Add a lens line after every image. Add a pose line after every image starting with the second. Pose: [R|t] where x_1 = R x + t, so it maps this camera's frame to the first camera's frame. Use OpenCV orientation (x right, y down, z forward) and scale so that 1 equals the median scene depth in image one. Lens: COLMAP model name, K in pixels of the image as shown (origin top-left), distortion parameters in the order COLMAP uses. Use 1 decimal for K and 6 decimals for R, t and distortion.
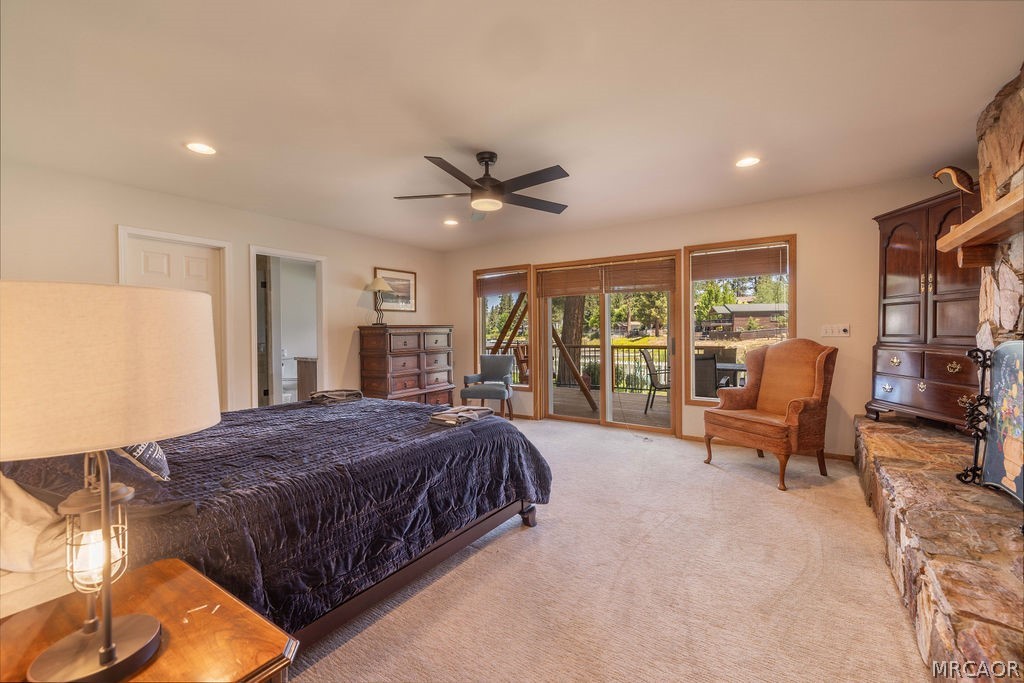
lens RADIAL K [[428.8, 0, 512.2], [0, 428.8, 341.4], [0, 0, 1]] dist [0.001389, 0.000620]
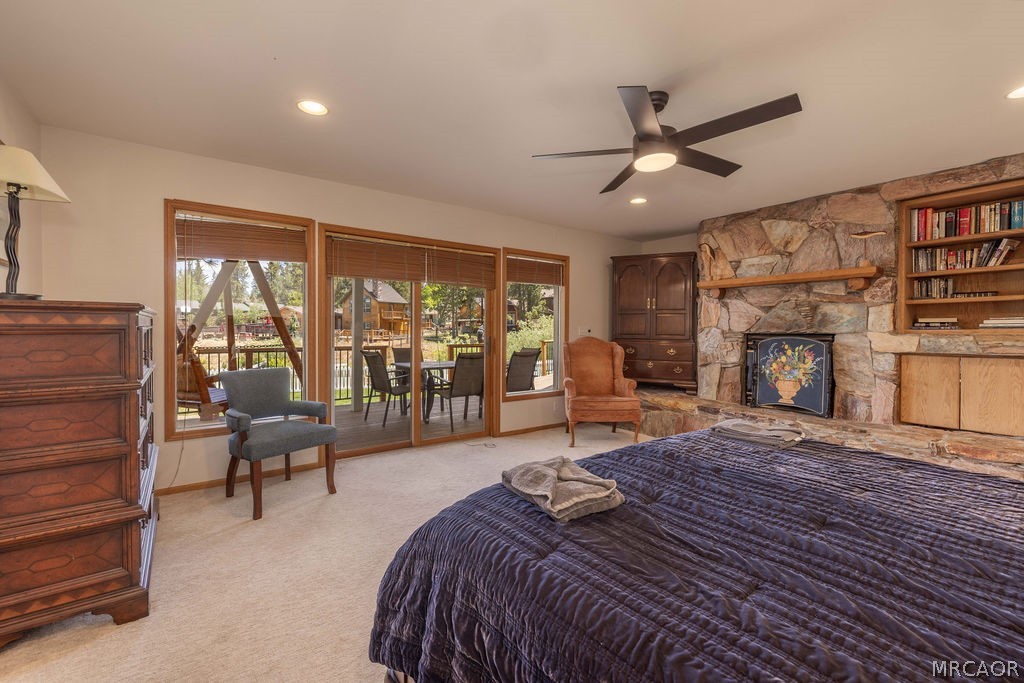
lens RADIAL K [[428.8, 0, 512.2], [0, 428.8, 336.6], [0, 0, 1]] dist [0.001389, 0.000620]
pose [[0.334610, -0.012623, 0.942272, -0.546627], [0.008000, 0.999912, 0.010554, -0.019352], [-0.942323, 0.004007, 0.334682, 0.637723]]
